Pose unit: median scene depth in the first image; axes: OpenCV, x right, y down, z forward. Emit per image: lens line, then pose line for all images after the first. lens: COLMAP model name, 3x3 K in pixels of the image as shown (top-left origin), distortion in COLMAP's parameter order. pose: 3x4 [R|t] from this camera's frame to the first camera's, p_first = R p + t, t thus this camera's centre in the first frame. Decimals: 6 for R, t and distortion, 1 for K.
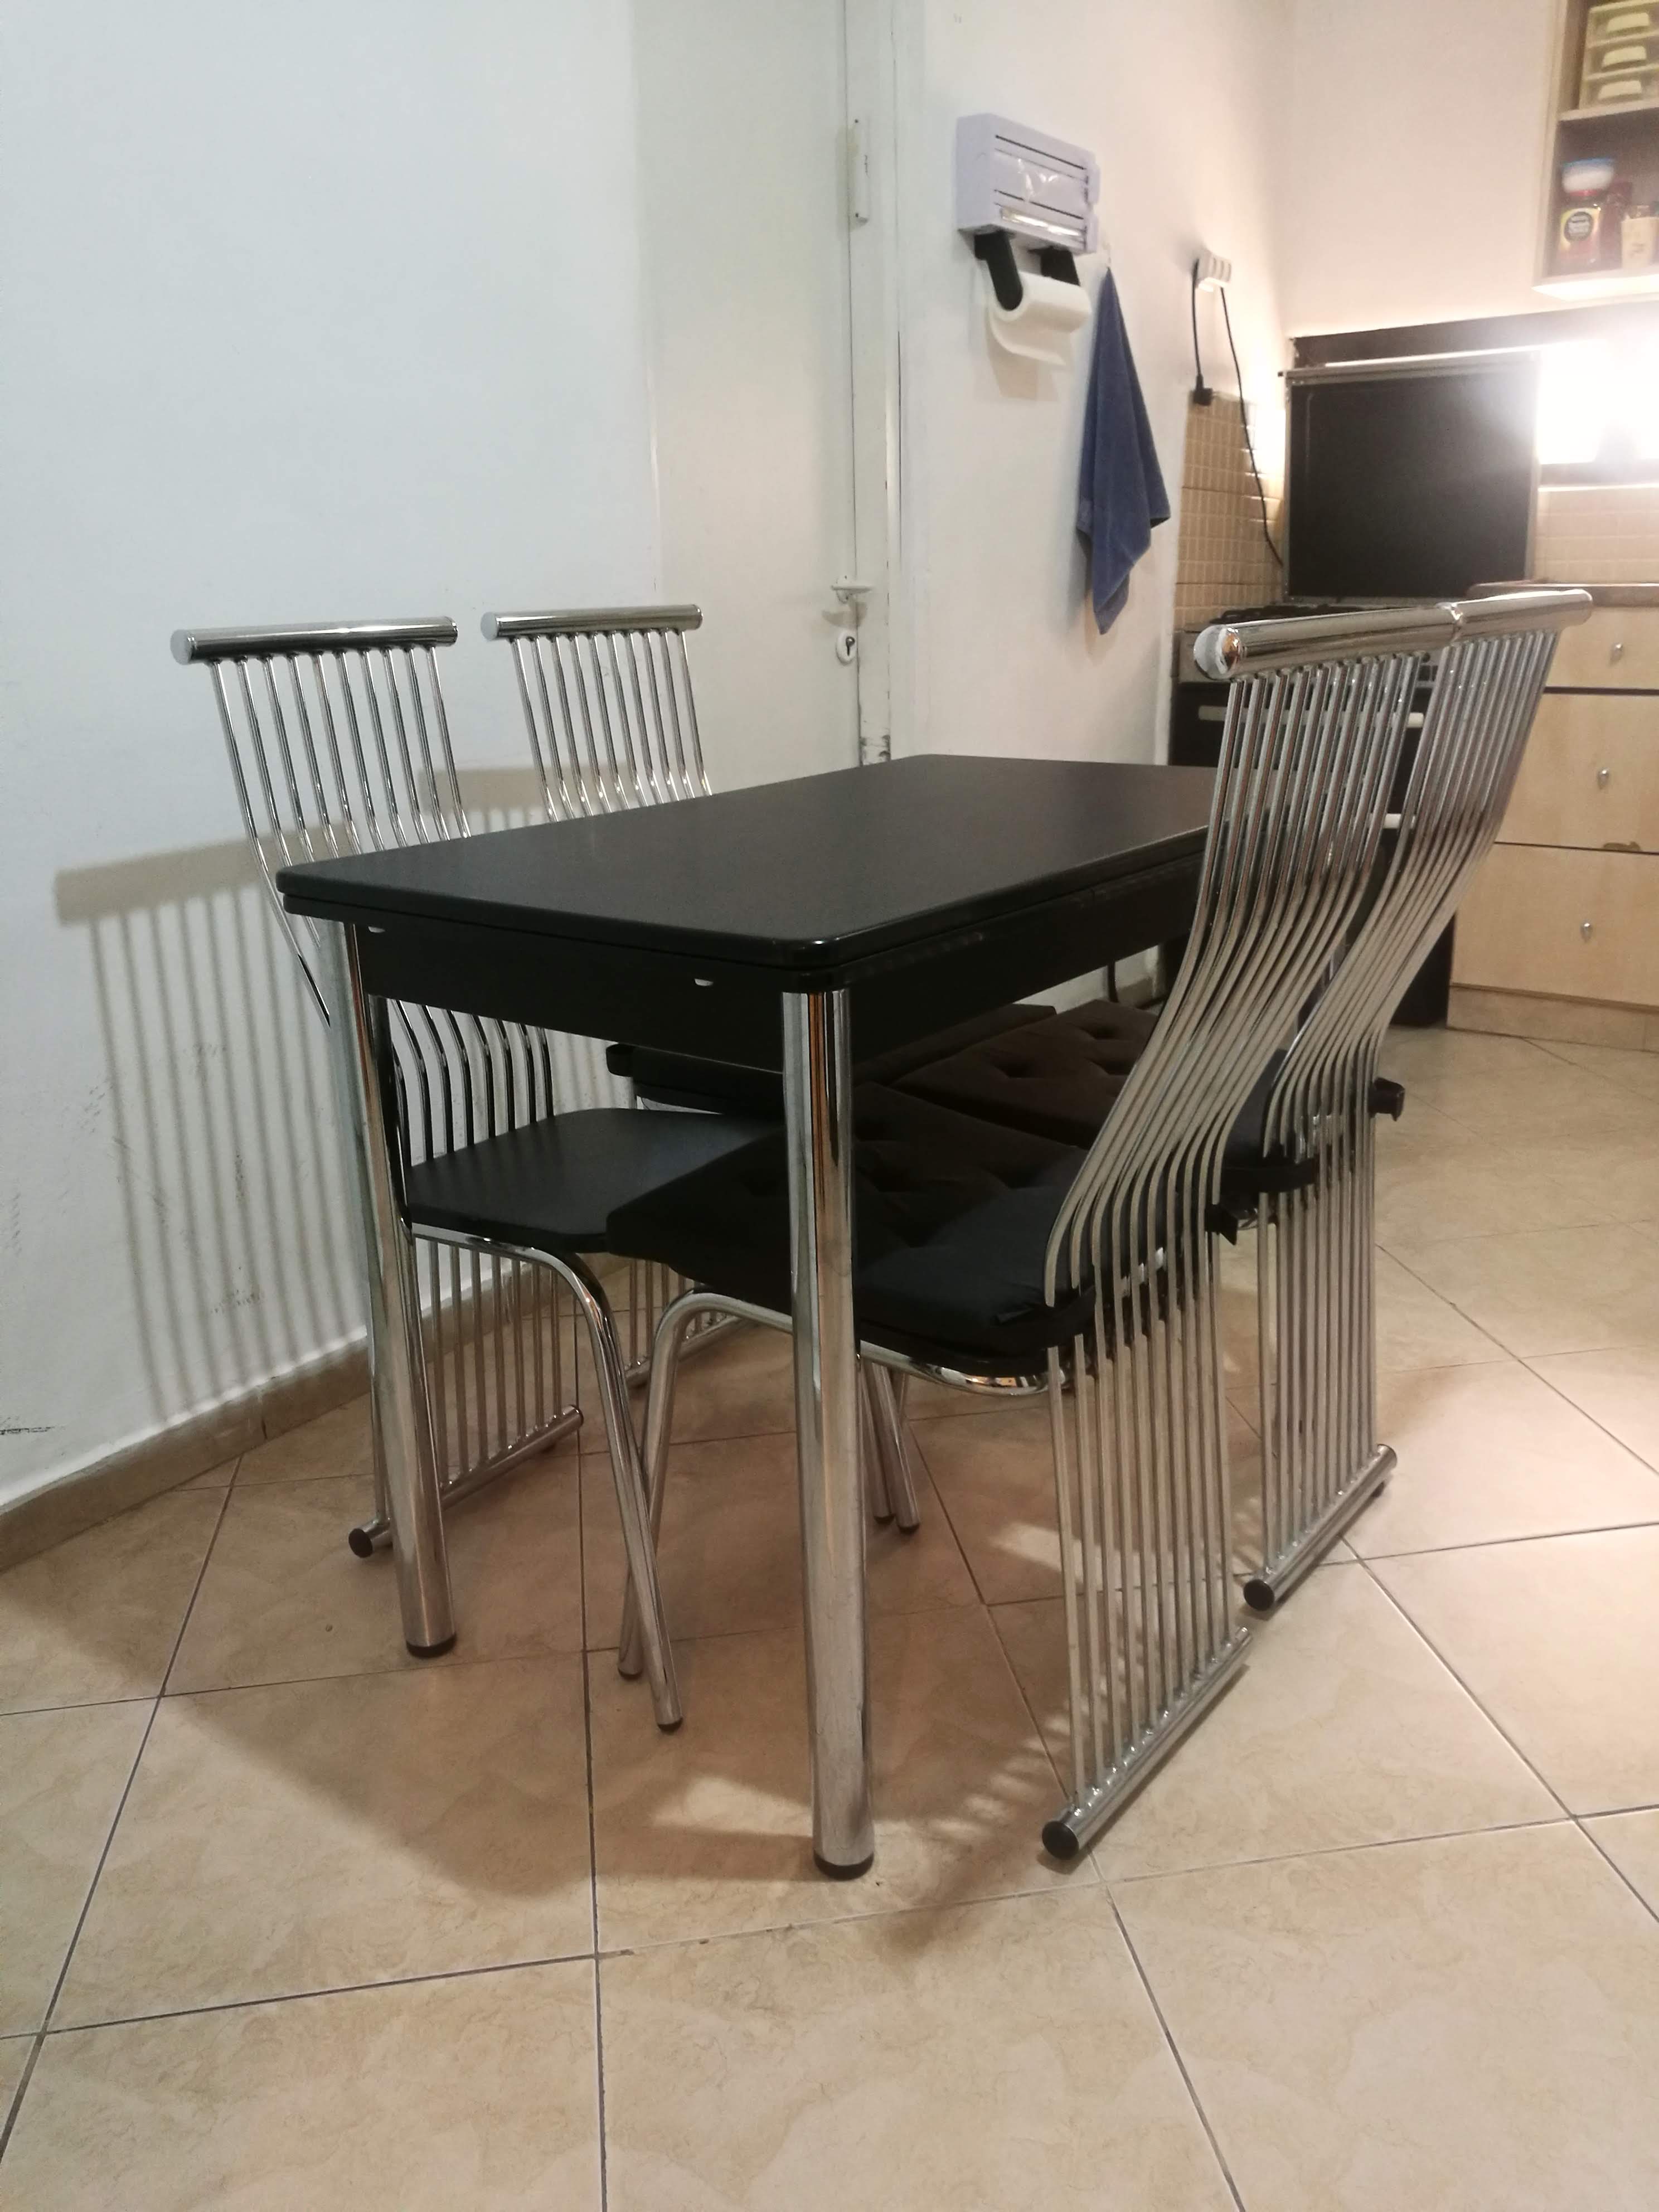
lens RADIAL K [[1720.9, 0, 824.9], [0, 1720.9, 1108.2], [0, 0, 1]] dist [-0.029361, 0.040290]
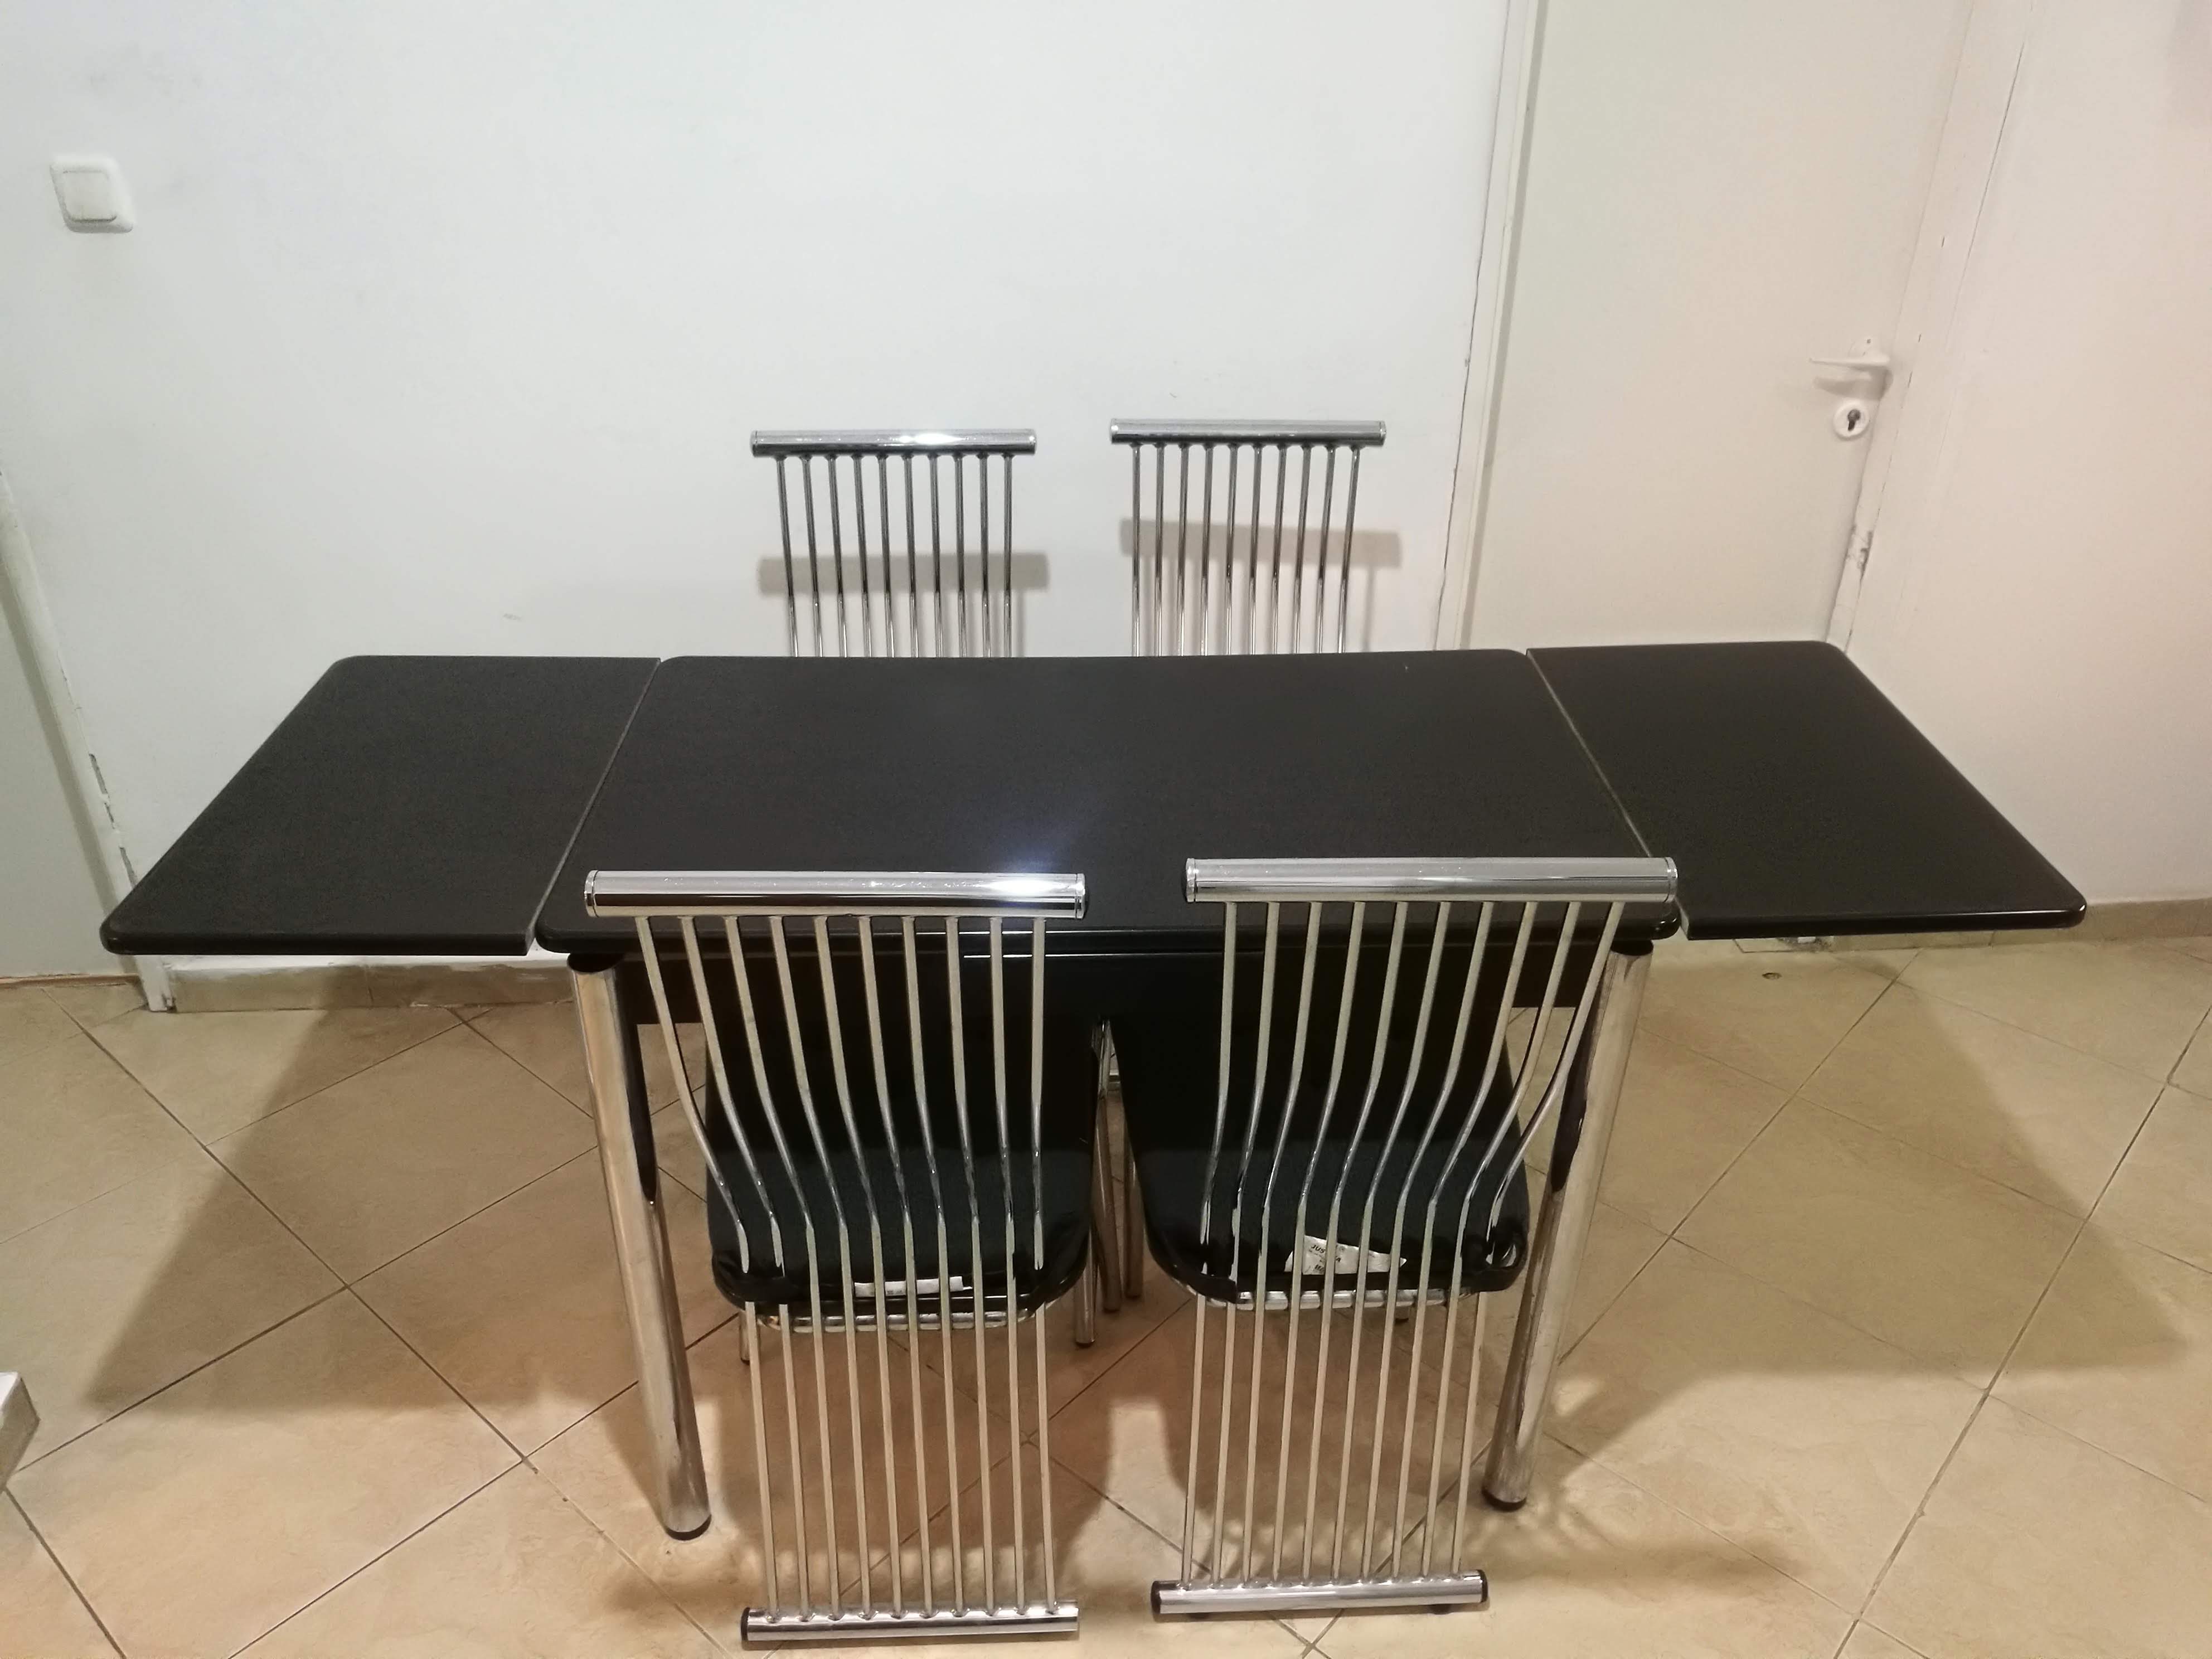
lens RADIAL K [[1720.9, 0, 1103.0], [0, 1720.9, 835.0], [0, 0, 1]] dist [-0.029361, 0.040290]
pose [[0.644254, 0.416389, -0.641527, 0.719754], [-0.258850, 0.908014, 0.329405, -0.483505], [0.719676, -0.046161, 0.692774, 0.278190]]
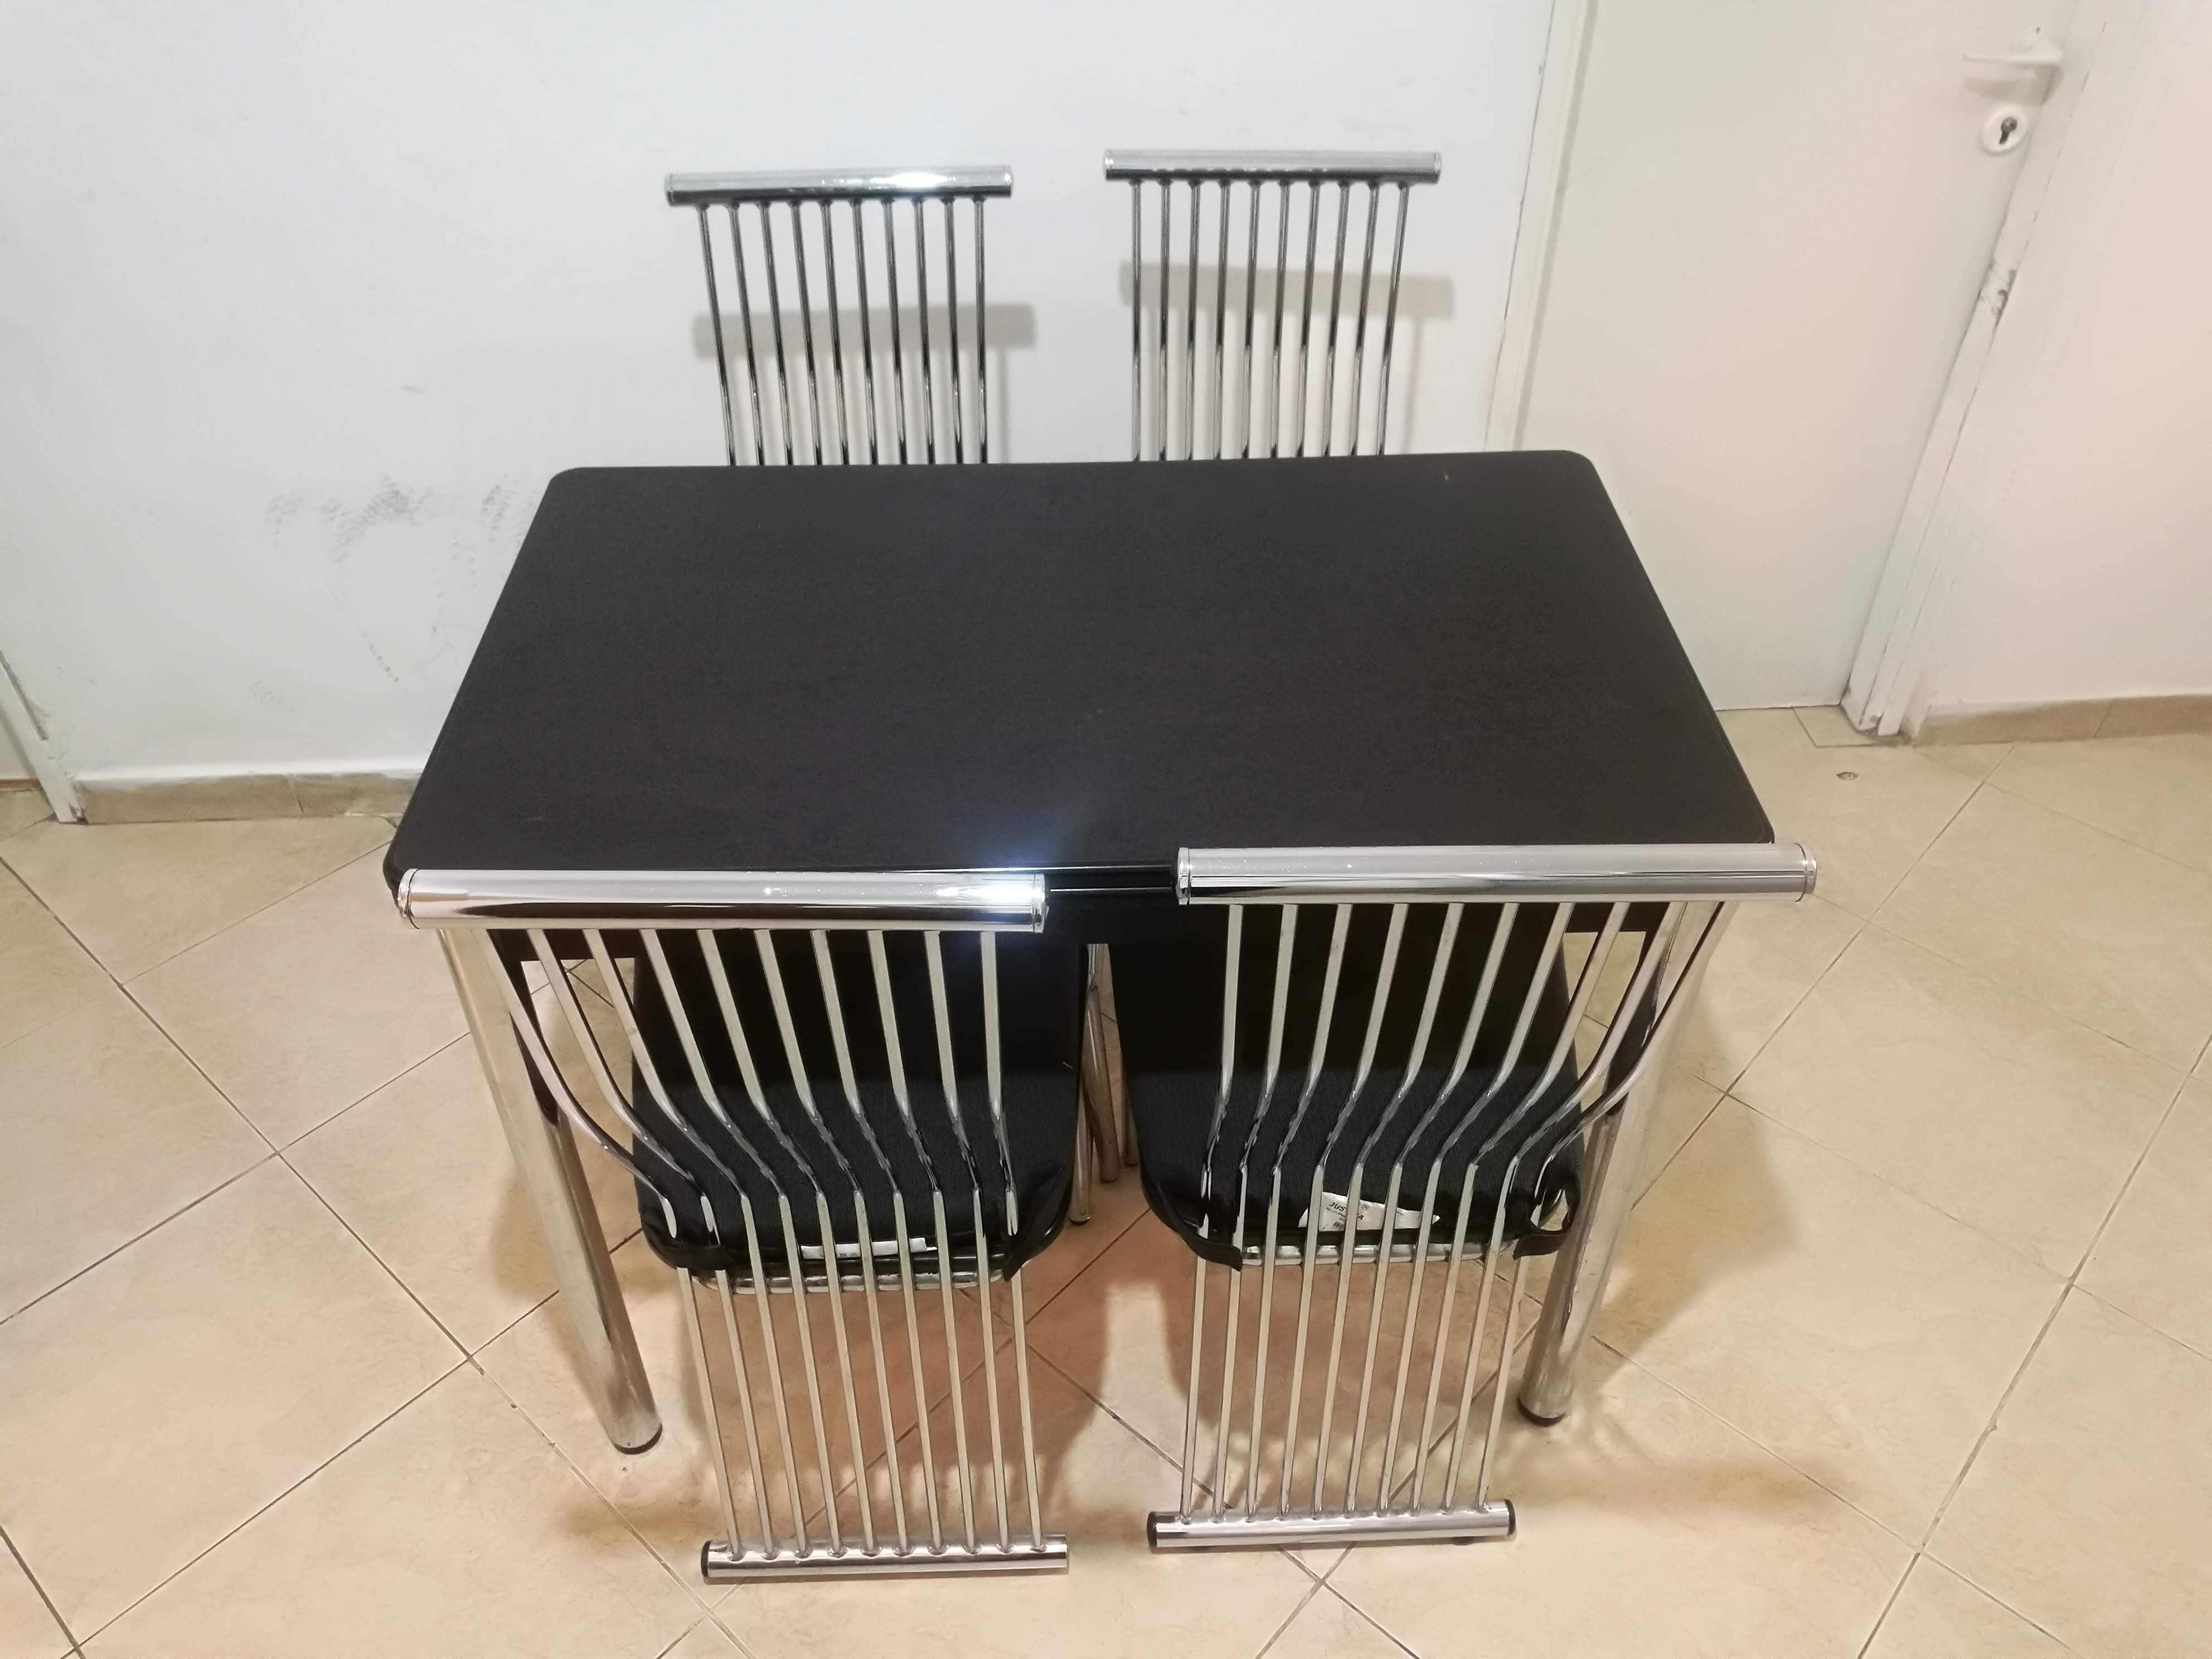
lens RADIAL K [[1720.9, 0, 1106.1], [0, 1720.9, 831.2], [0, 0, 1]] dist [-0.029361, 0.040290]
pose [[0.638638, 0.528195, -0.559599, 0.576324], [-0.251587, 0.830574, 0.496841, -0.519900], [0.727217, -0.176513, 0.663323, 0.419138]]
